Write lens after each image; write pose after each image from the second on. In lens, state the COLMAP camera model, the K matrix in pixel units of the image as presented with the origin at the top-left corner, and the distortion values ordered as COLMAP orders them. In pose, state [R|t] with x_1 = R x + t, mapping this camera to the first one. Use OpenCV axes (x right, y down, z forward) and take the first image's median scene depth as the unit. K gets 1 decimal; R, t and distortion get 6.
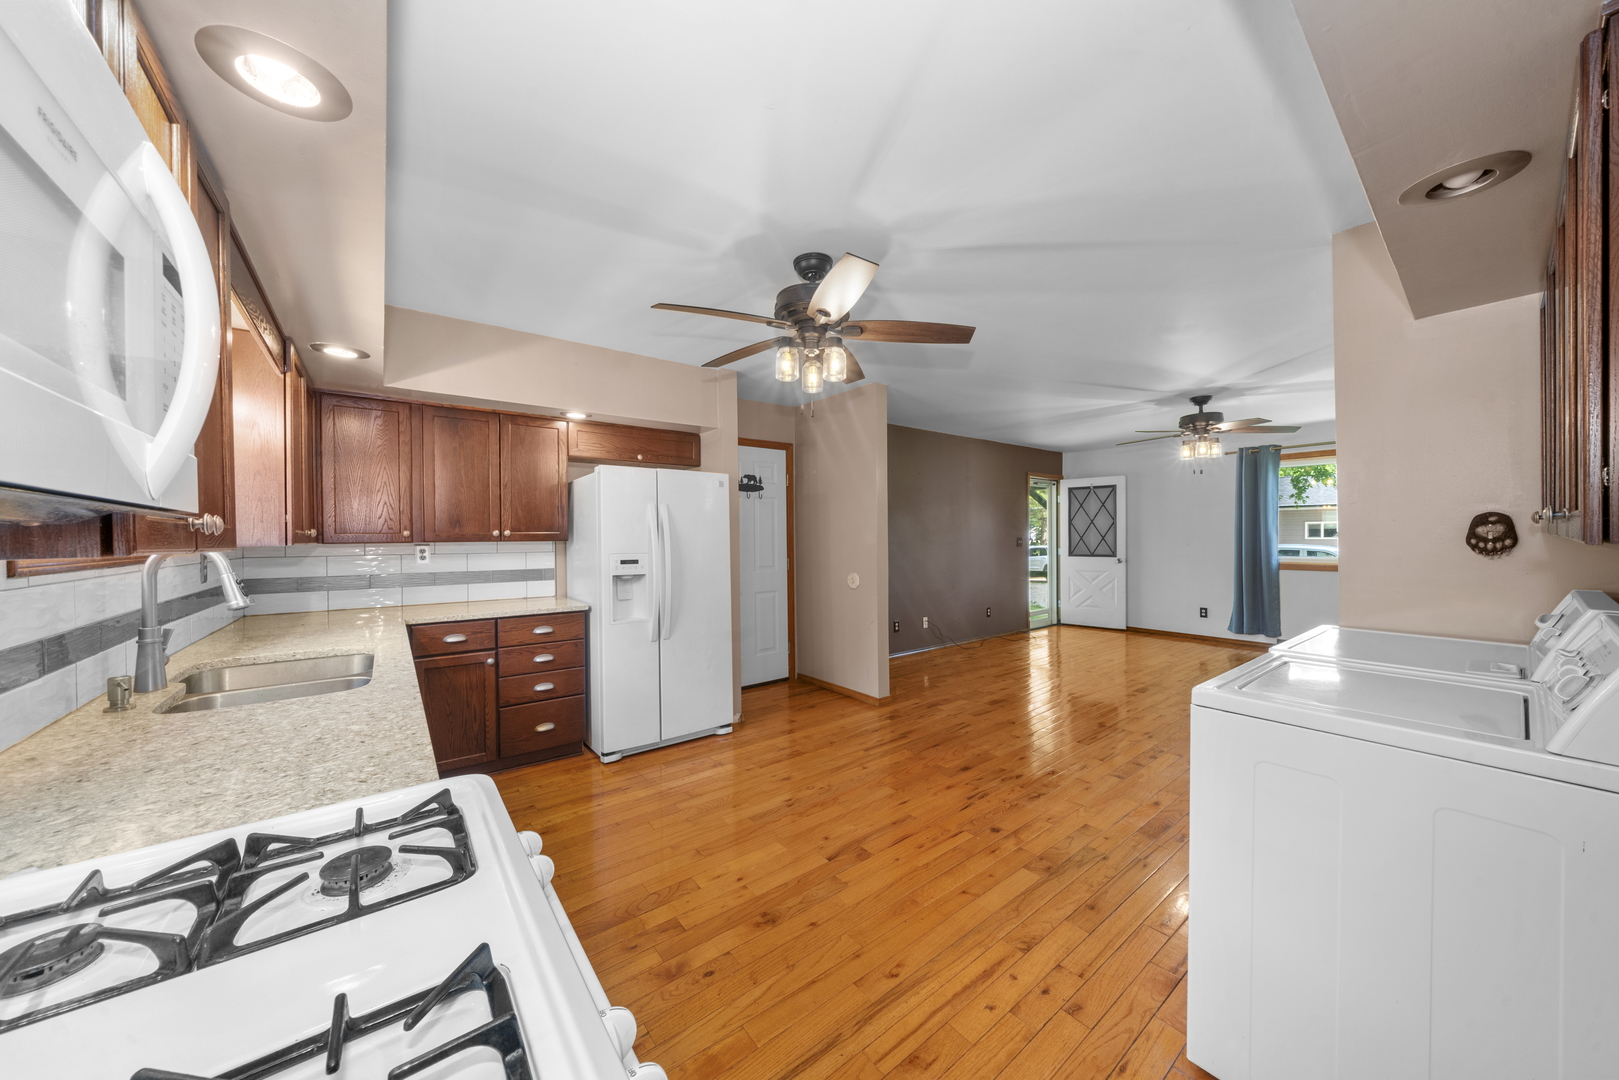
lens RADIAL K [[554.0, 0, 802.9], [0, 554.0, 538.4], [0, 0, 1]] dist [-0.006052, 0.000284]
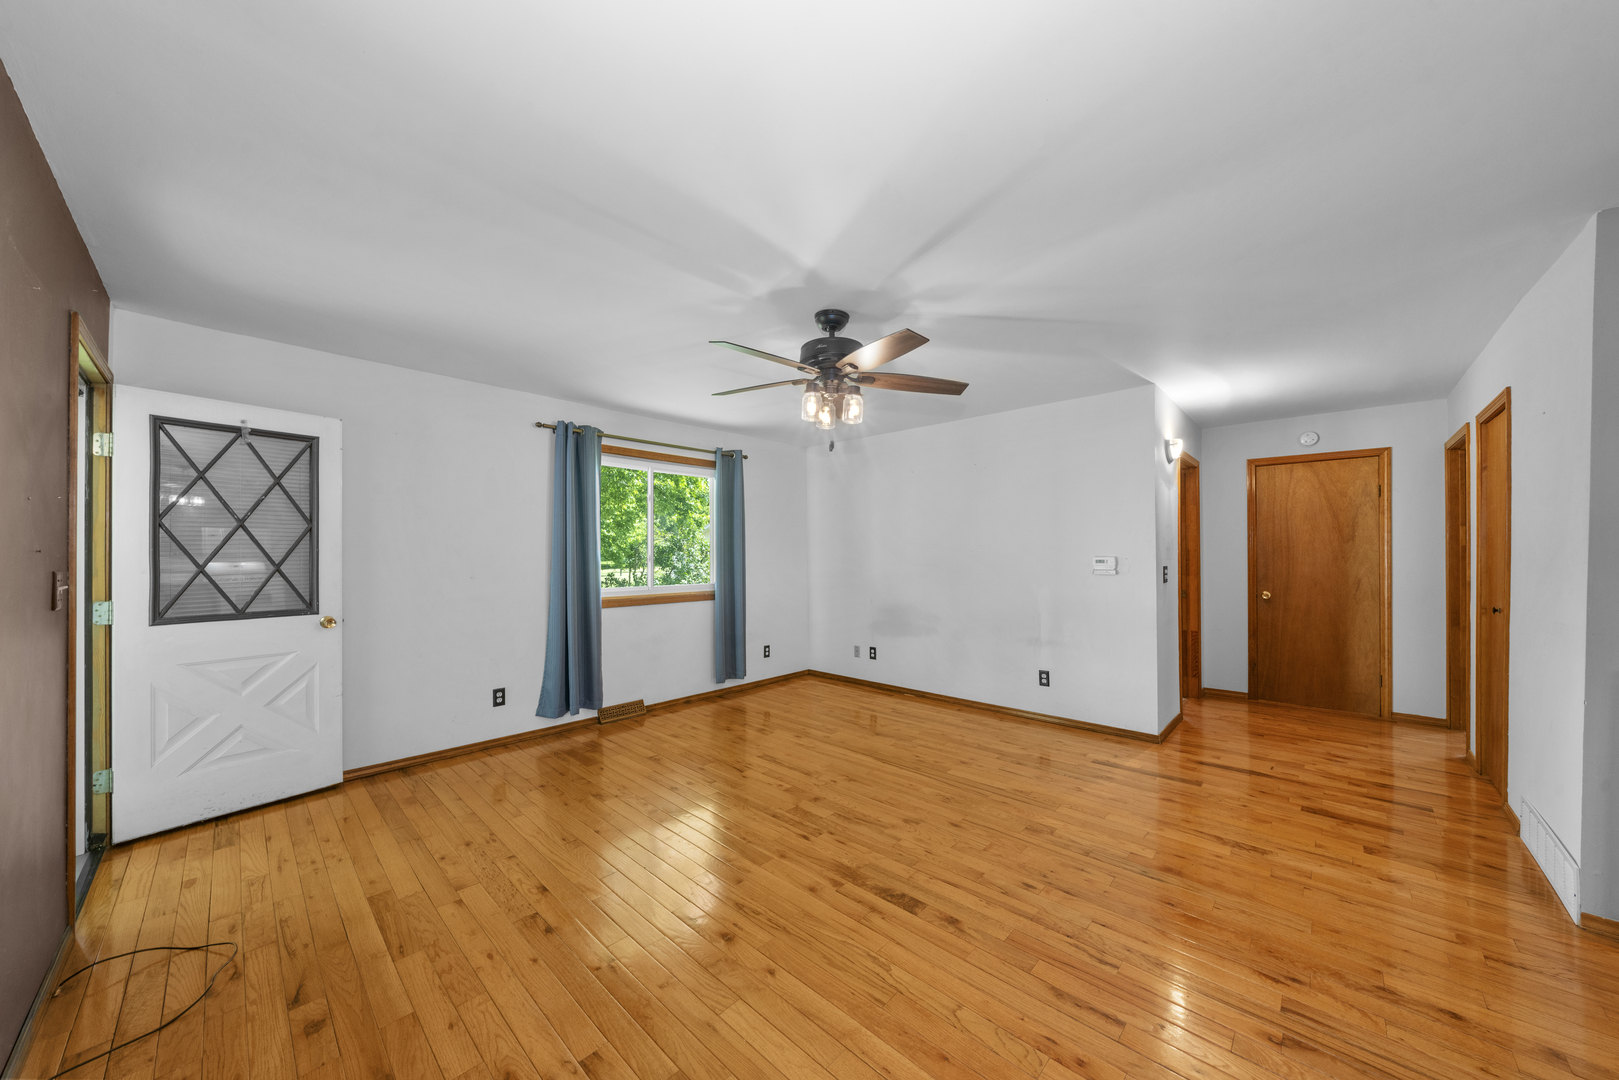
lens RADIAL K [[554.0, 0, 816.0], [0, 554.0, 550.7], [0, 0, 1]] dist [-0.006052, 0.000284]
pose [[-0.163018, 0.012336, 0.986546, 0.167550], [0.007578, 0.999908, -0.011251, -0.008510], [-0.986594, 0.005642, -0.163096, 1.120316]]
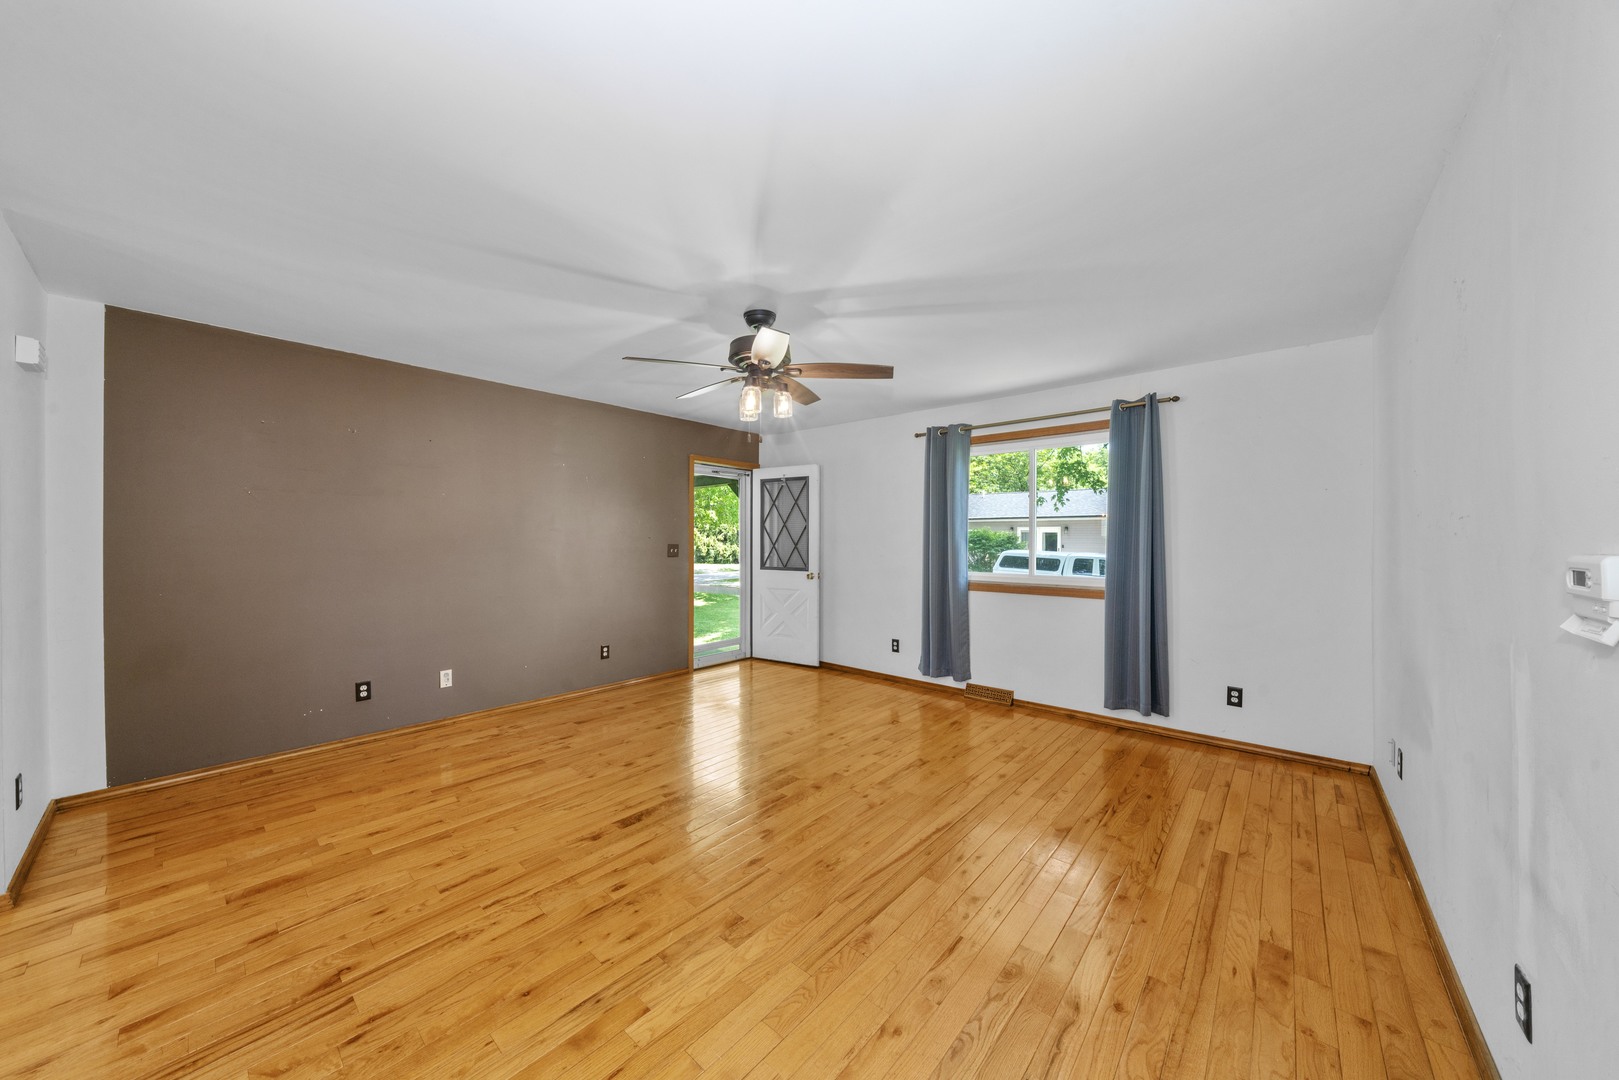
lens RADIAL K [[554.0, 0, 803.5], [0, 554.0, 538.7], [0, 0, 1]] dist [-0.006052, 0.000284]
pose [[0.981328, 0.009319, 0.192116, 0.659139], [-0.007992, 0.999939, -0.007681, -0.007504], [-0.192176, 0.006002, 0.981342, 0.403458]]
